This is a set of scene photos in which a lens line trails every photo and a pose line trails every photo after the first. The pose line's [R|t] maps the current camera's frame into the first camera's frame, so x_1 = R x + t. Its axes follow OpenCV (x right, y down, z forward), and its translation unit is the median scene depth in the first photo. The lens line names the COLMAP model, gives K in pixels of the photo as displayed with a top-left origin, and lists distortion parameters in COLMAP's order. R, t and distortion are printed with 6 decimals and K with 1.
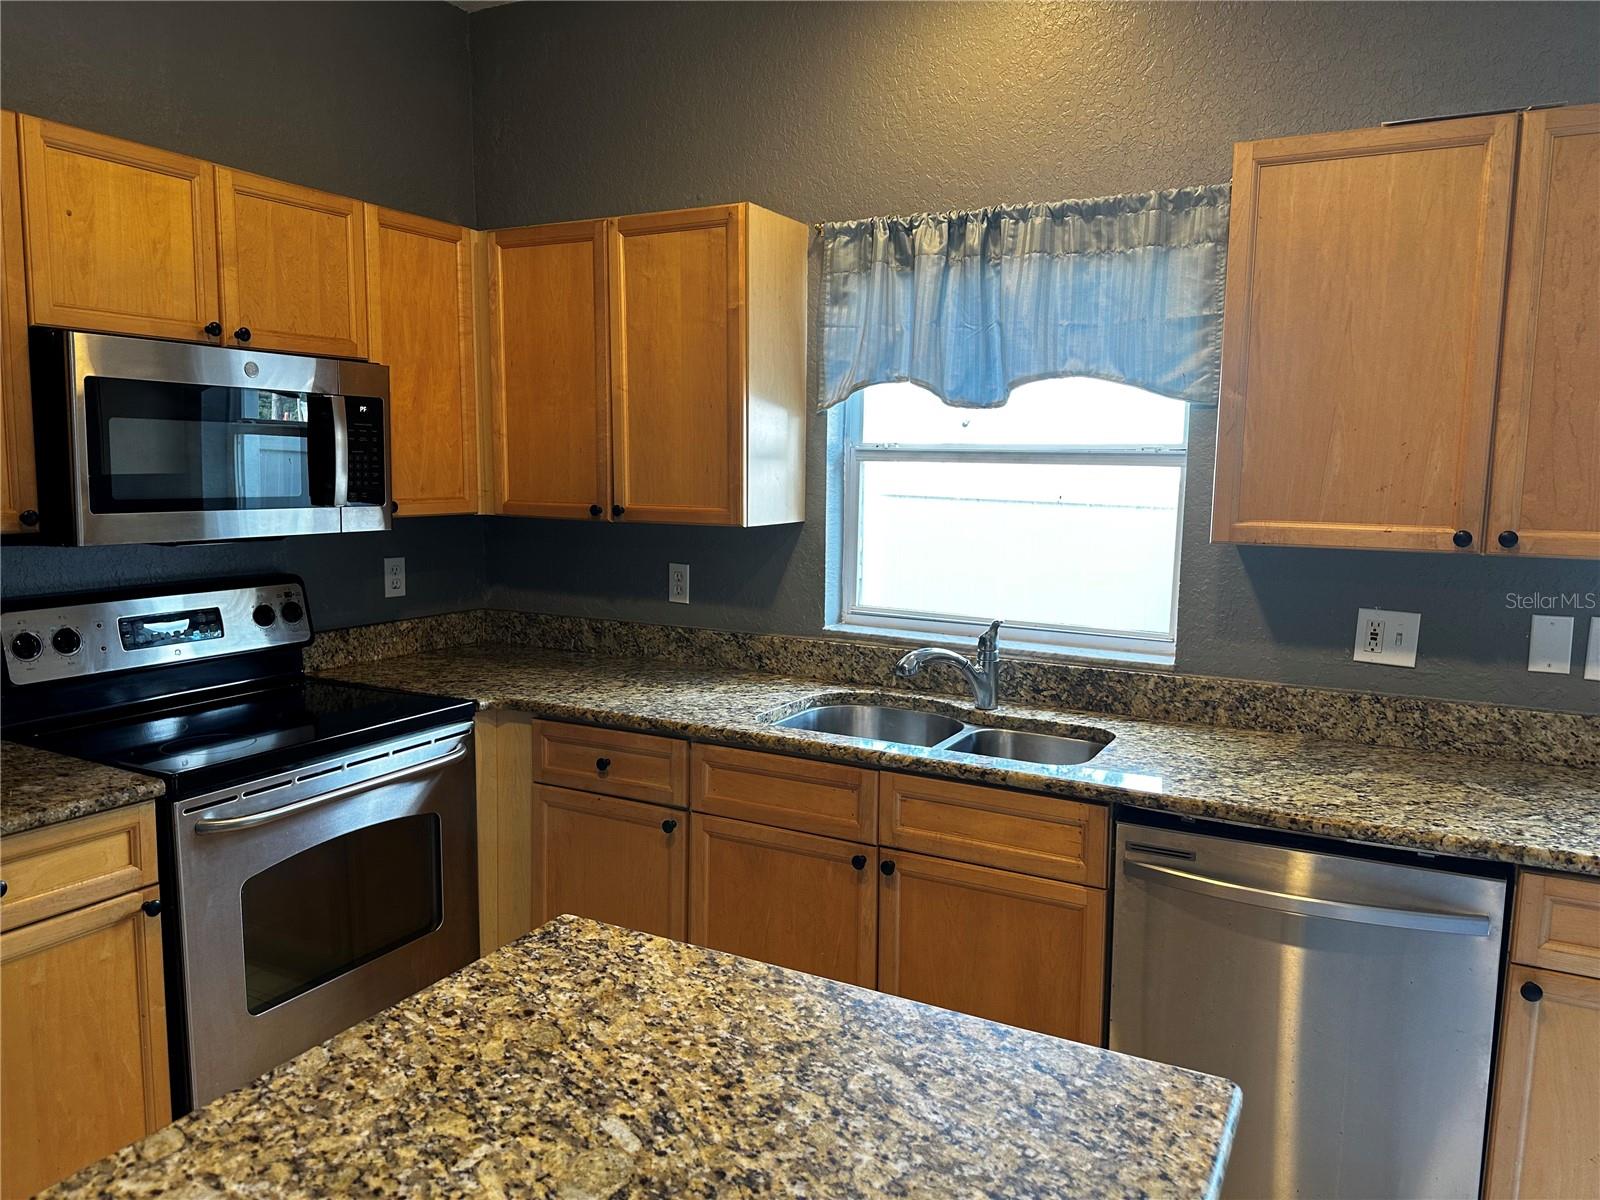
lens RADIAL K [[1114.3, 0, 794.2], [0, 1114.3, 603.4], [0, 0, 1]] dist [0.032674, -0.024057]
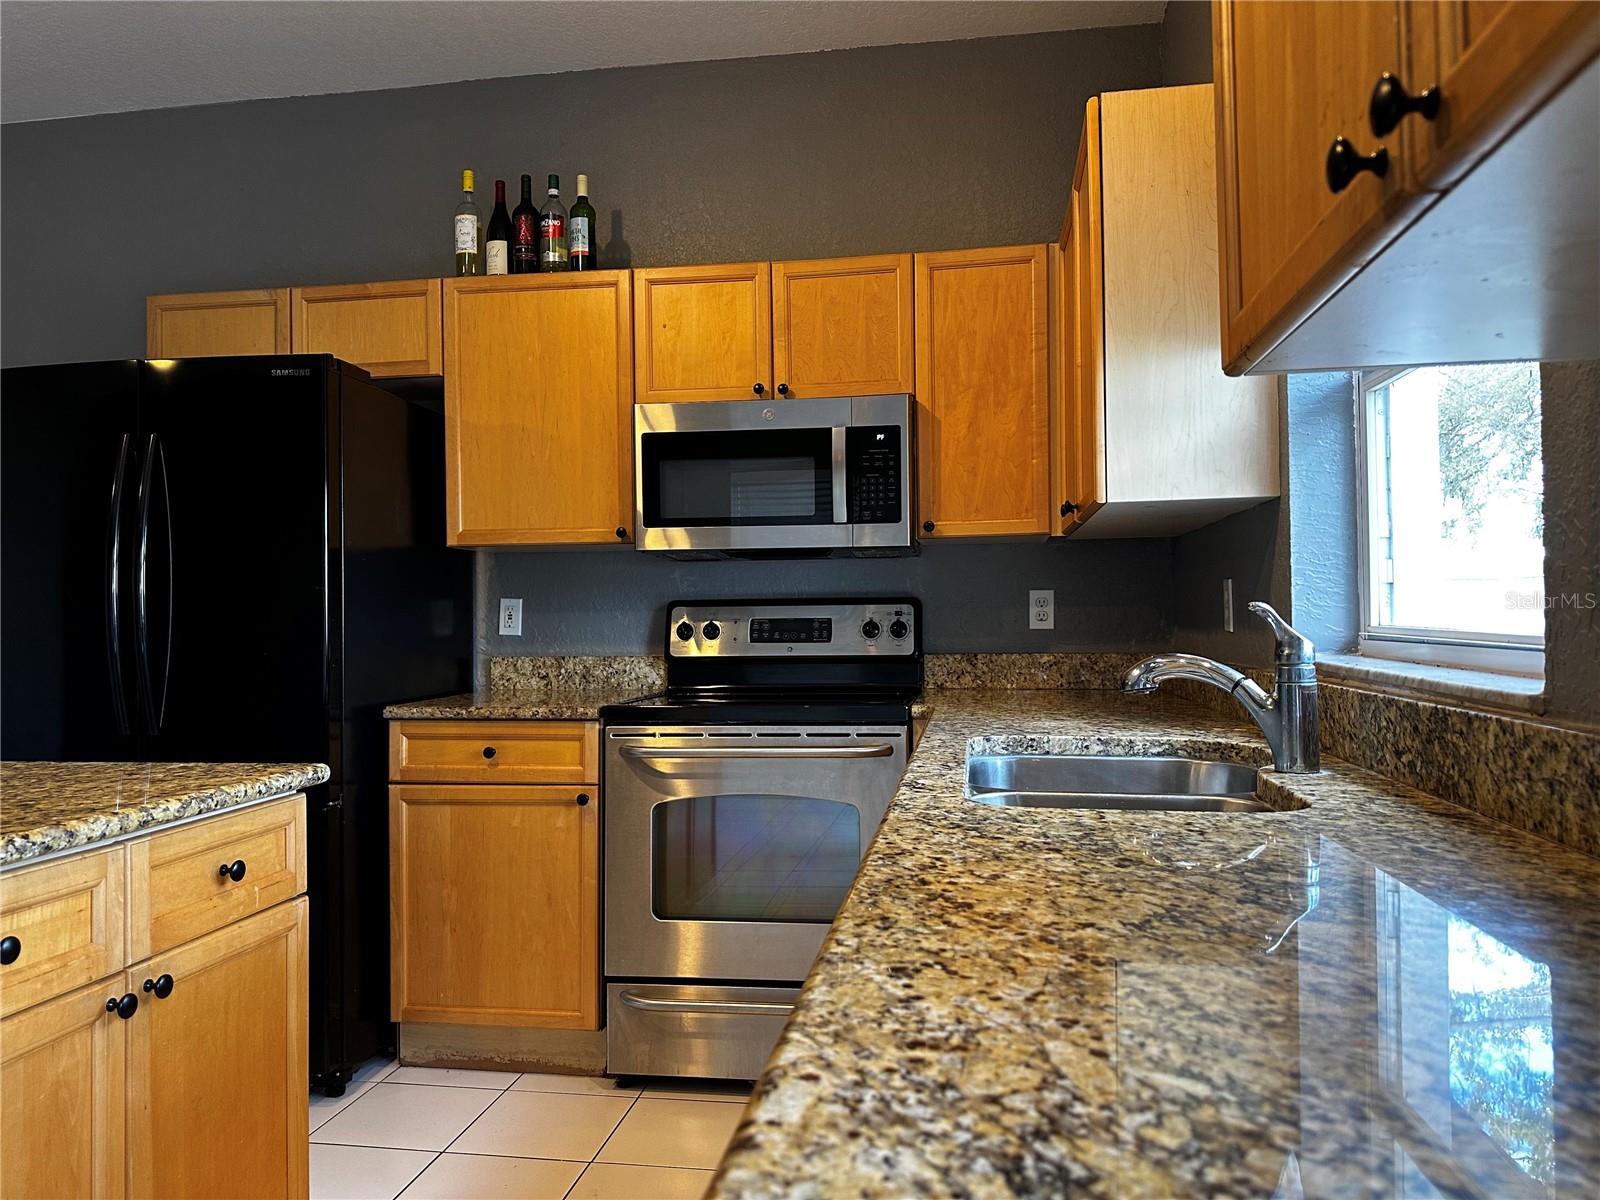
lens RADIAL K [[1114.3, 0, 839.3], [0, 1114.3, 626.5], [0, 0, 1]] dist [0.032674, -0.024057]
pose [[0.362333, -0.012847, -0.931960, 0.604076], [-0.096541, 0.994009, -0.051236, 0.071722], [0.927035, 0.108537, 0.358922, 0.562870]]
